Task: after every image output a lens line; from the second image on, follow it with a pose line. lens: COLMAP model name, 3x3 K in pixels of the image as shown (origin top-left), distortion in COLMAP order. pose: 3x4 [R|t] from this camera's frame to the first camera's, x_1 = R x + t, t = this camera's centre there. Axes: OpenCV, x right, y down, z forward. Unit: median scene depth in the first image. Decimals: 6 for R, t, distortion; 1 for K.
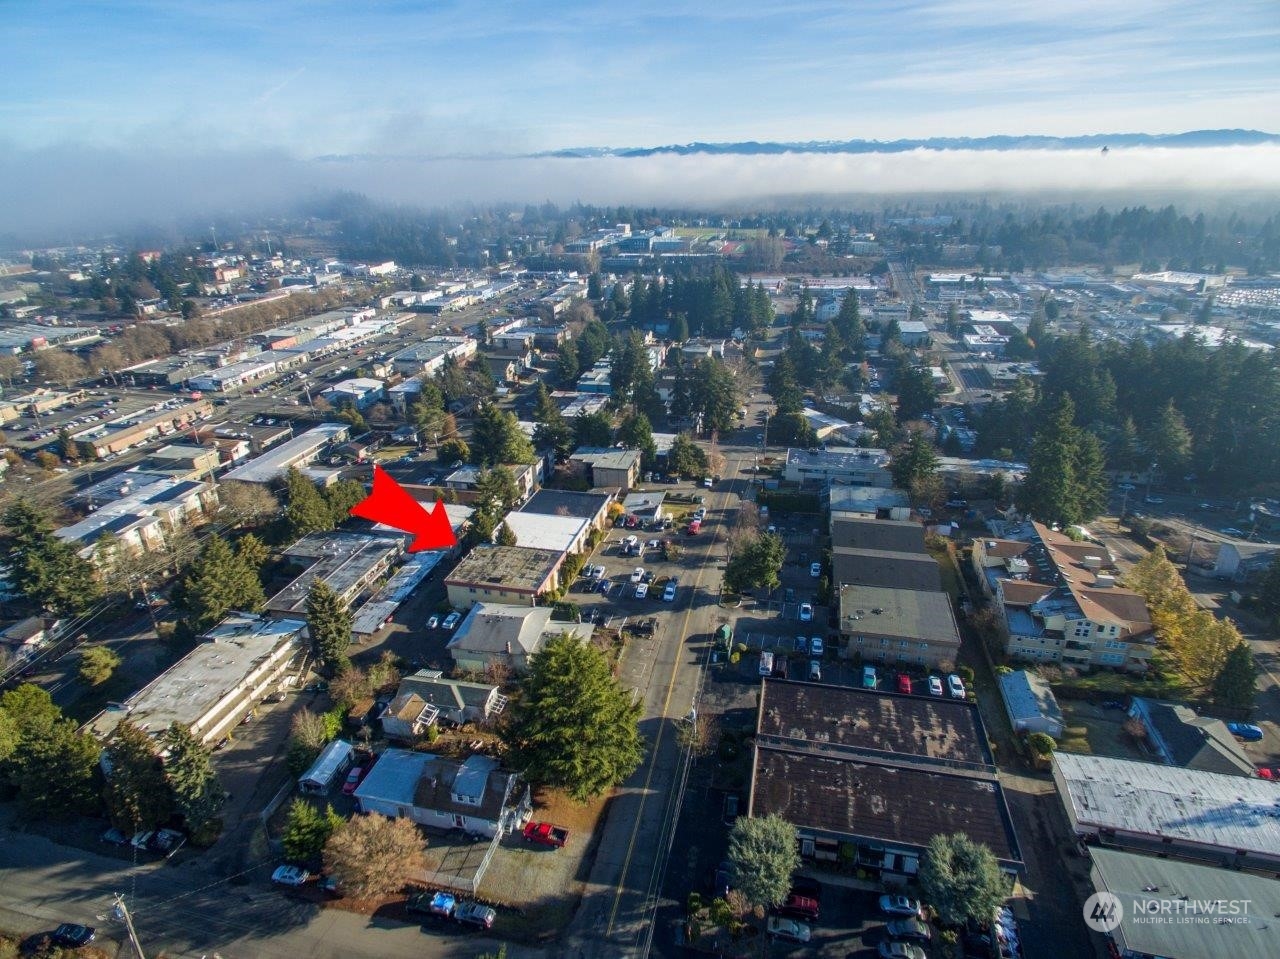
lens RADIAL K [[736.7, 0, 642.1], [0, 736.7, 496.6], [0, 0, 1]] dist [0.010326, -0.001531]
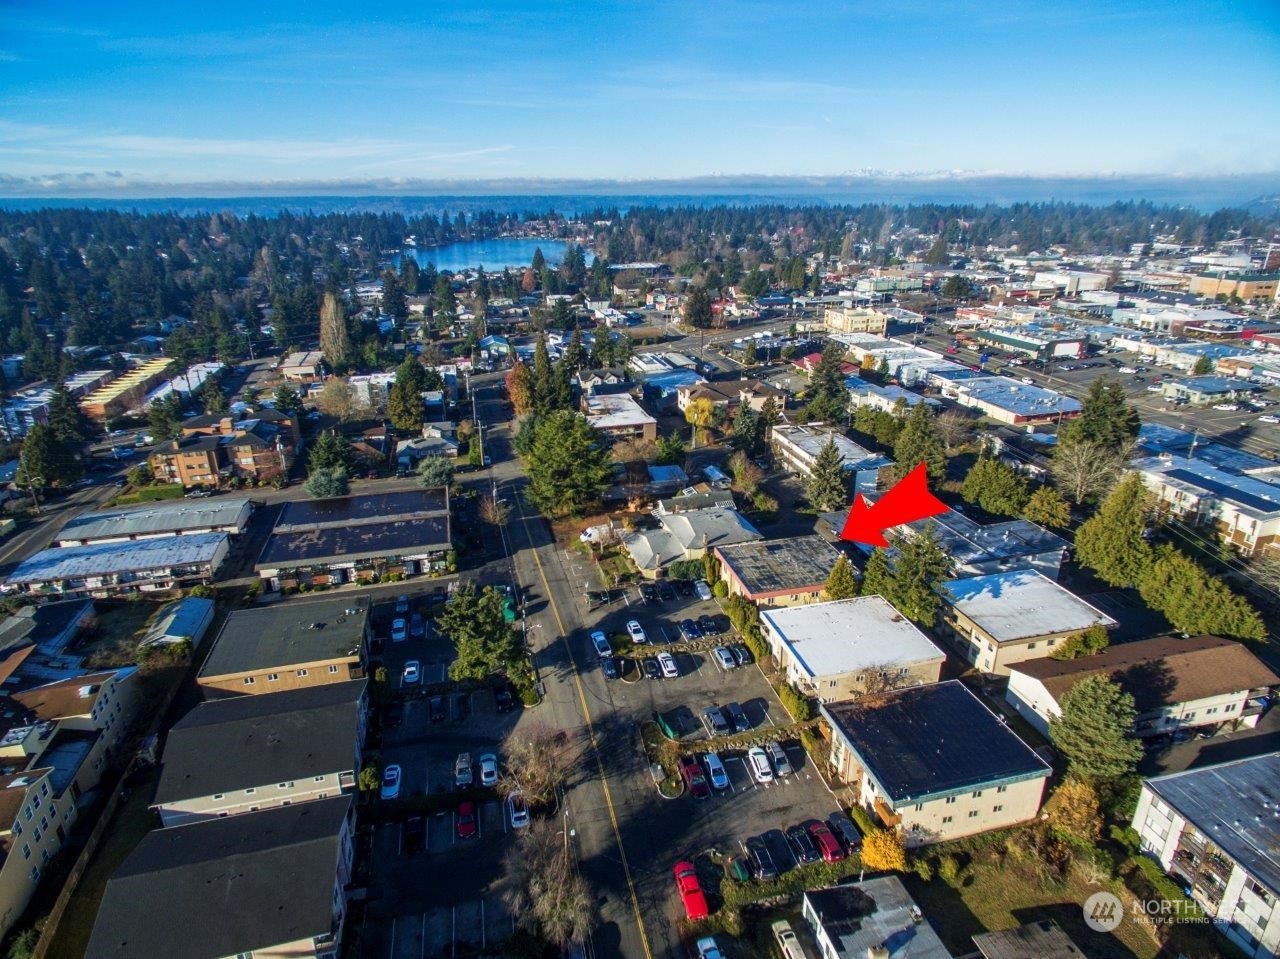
lens RADIAL K [[736.7, 0, 642.1], [0, 736.7, 496.6], [0, 0, 1]] dist [0.010326, -0.001531]
pose [[-0.887716, 0.195624, -0.416764, 0.245686], [-0.167807, 0.705481, 0.688576, -0.427128], [0.428721, 0.681196, -0.593440, 1.201714]]
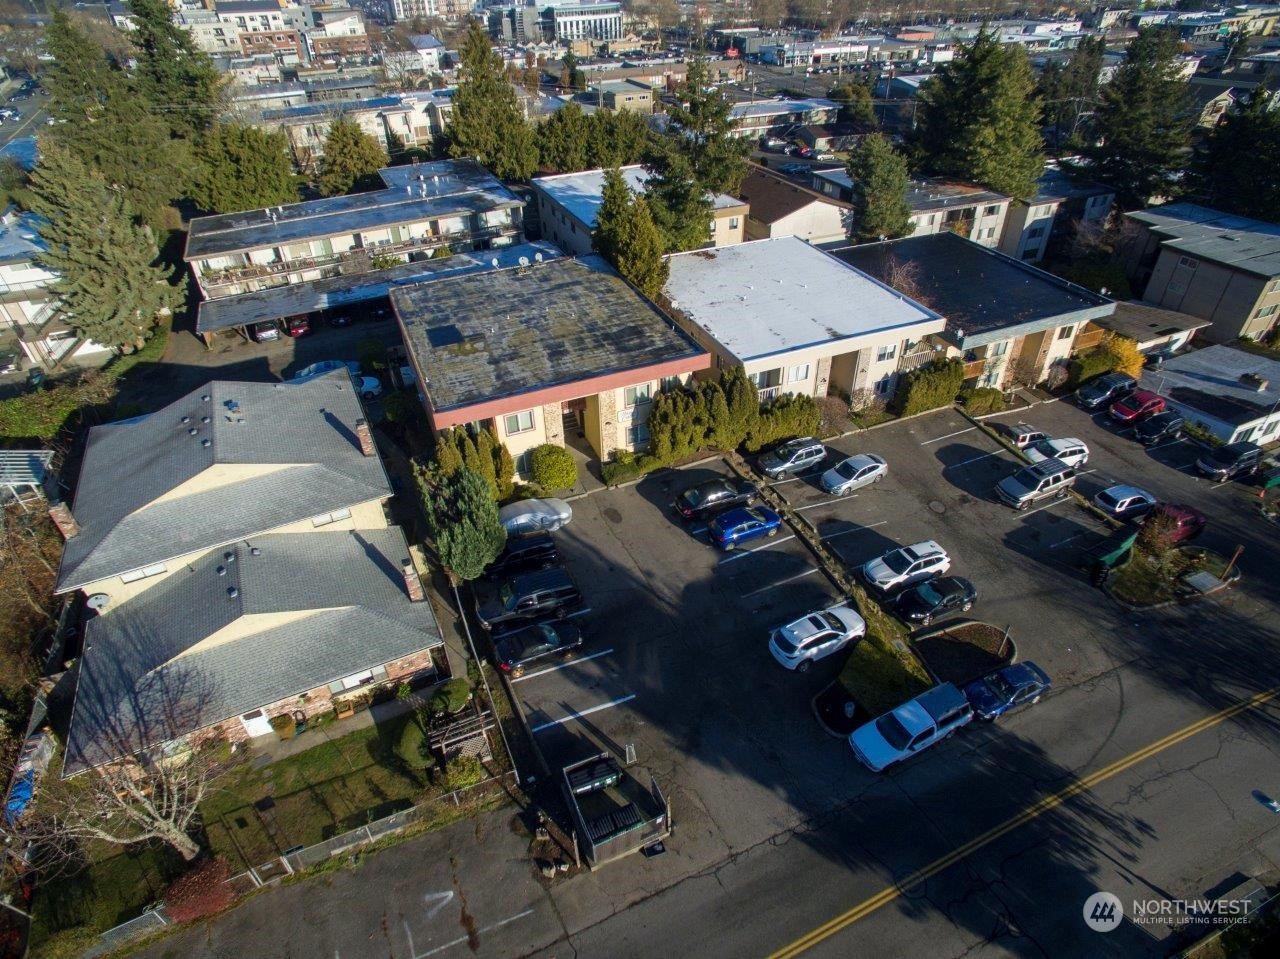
lens RADIAL K [[723.4, 0, 636.1], [0, 723.4, 499.4], [0, 0, 1]] dist [-0.111245, 0.069732]
pose [[0.588279, 0.504637, -0.631878, 0.074728], [-0.315810, 0.862709, 0.394966, 0.020280], [0.744441, -0.032797, 0.666882, 0.724965]]
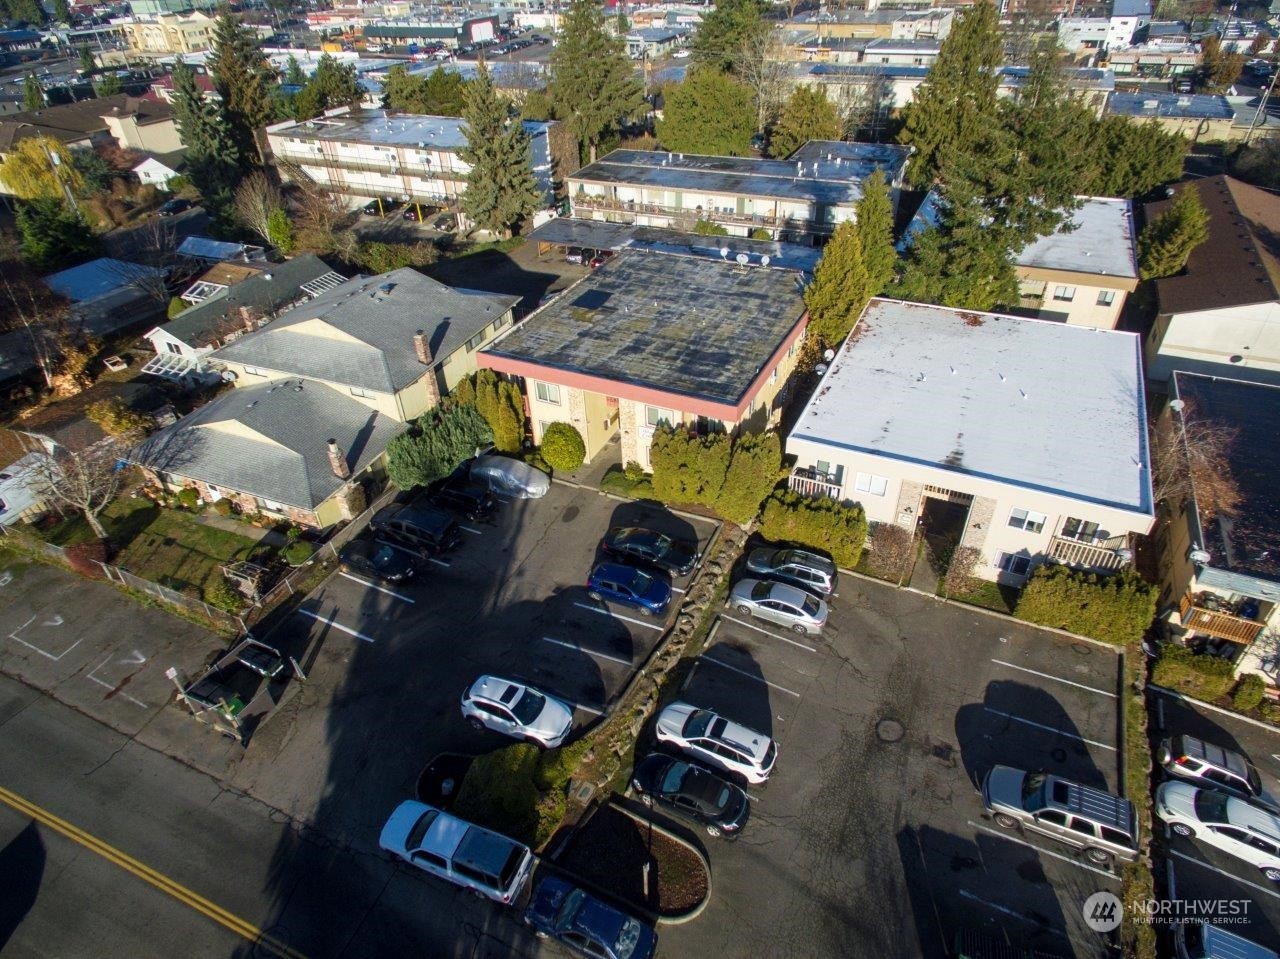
lens RADIAL K [[736.7, 0, 642.1], [0, 736.7, 496.6], [0, 0, 1]] dist [0.010326, -0.001531]
pose [[-0.219688, 0.613647, -0.758403, 0.096839], [-0.360451, 0.671329, 0.647605, -0.048624], [0.906538, 0.415639, 0.073707, 0.883401]]
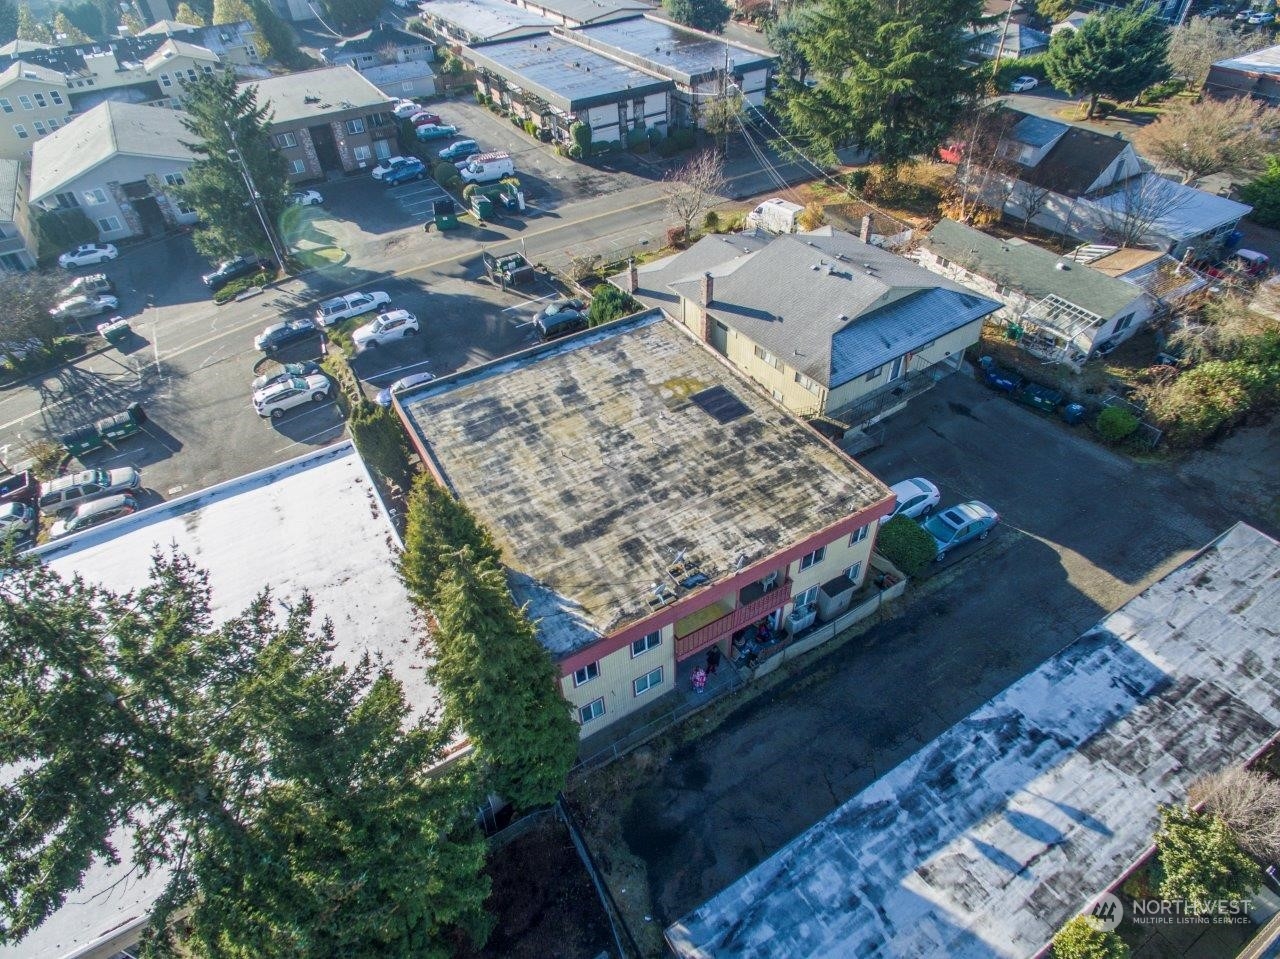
lens RADIAL K [[736.7, 0, 642.1], [0, 736.7, 496.6], [0, 0, 1]] dist [0.010326, -0.001531]
pose [[-0.688195, -0.468217, 0.554220, -0.290579], [0.337471, 0.469640, 0.815813, -0.077581], [-0.642262, 0.748472, -0.165194, 0.926213]]
